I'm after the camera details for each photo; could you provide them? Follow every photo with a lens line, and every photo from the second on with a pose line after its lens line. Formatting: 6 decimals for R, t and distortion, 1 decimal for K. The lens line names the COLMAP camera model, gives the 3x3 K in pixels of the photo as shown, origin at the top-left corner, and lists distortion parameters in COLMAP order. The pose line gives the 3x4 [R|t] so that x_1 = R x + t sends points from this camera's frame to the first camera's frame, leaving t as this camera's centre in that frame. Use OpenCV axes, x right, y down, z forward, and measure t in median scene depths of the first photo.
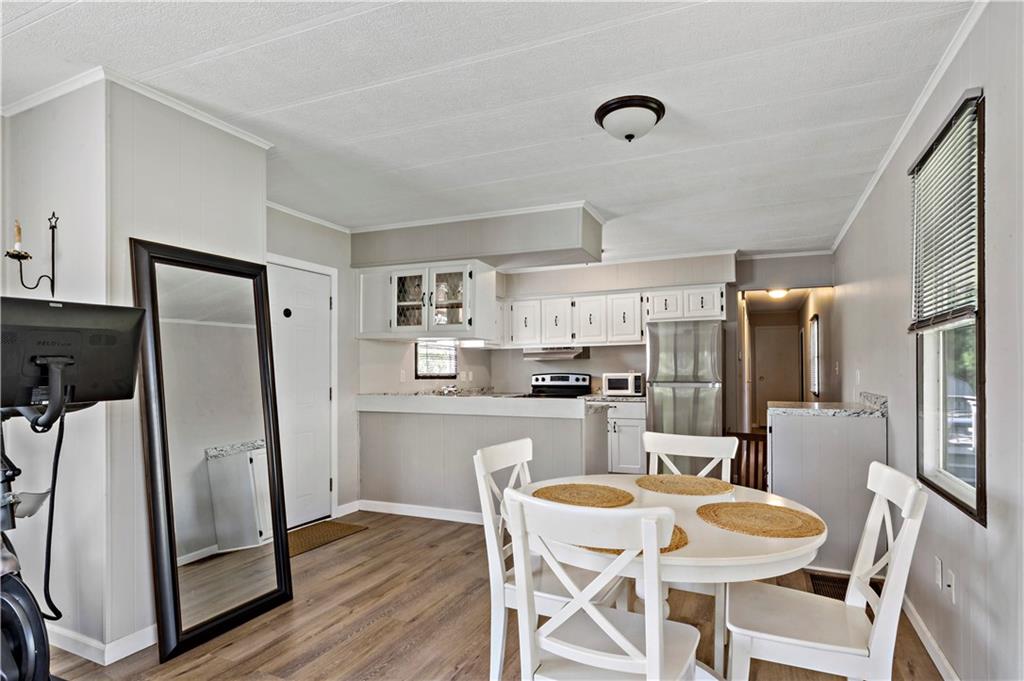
lens RADIAL K [[547.9, 0, 522.4], [0, 547.9, 358.2], [0, 0, 1]] dist [0.002457, 0.000698]
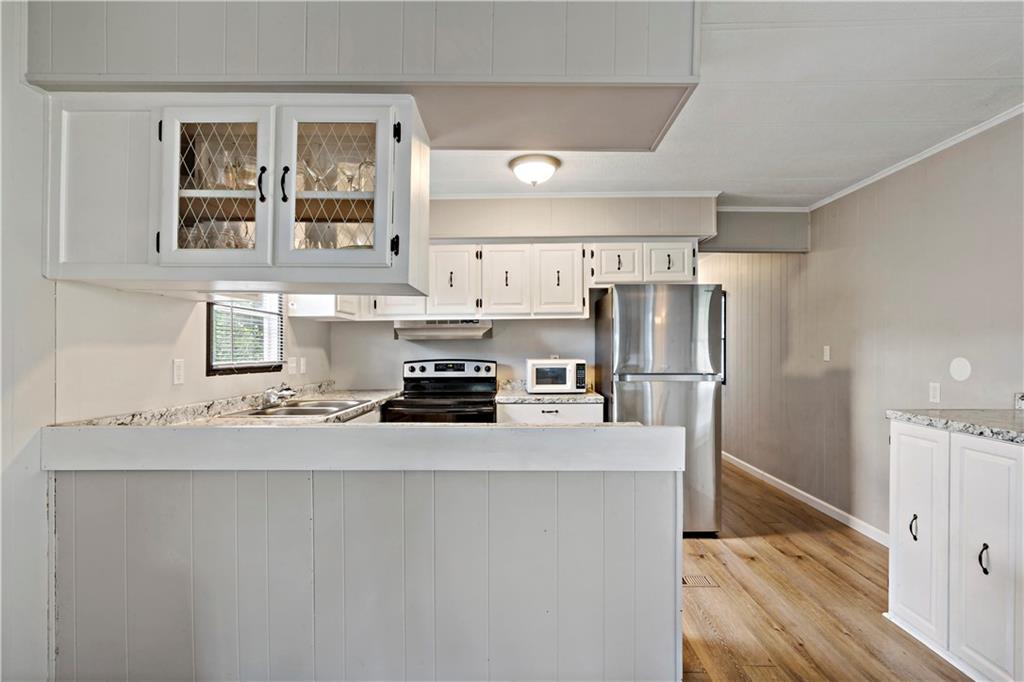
lens RADIAL K [[508.4, 0, 519.7], [0, 508.4, 345.4], [0, 0, 1]] dist [-0.007253, 0.002488]
pose [[0.906714, 0.005806, 0.421706, -0.128639], [-0.011008, 0.999890, 0.009902, 0.003692], [-0.421603, -0.013620, 0.906678, 0.455615]]
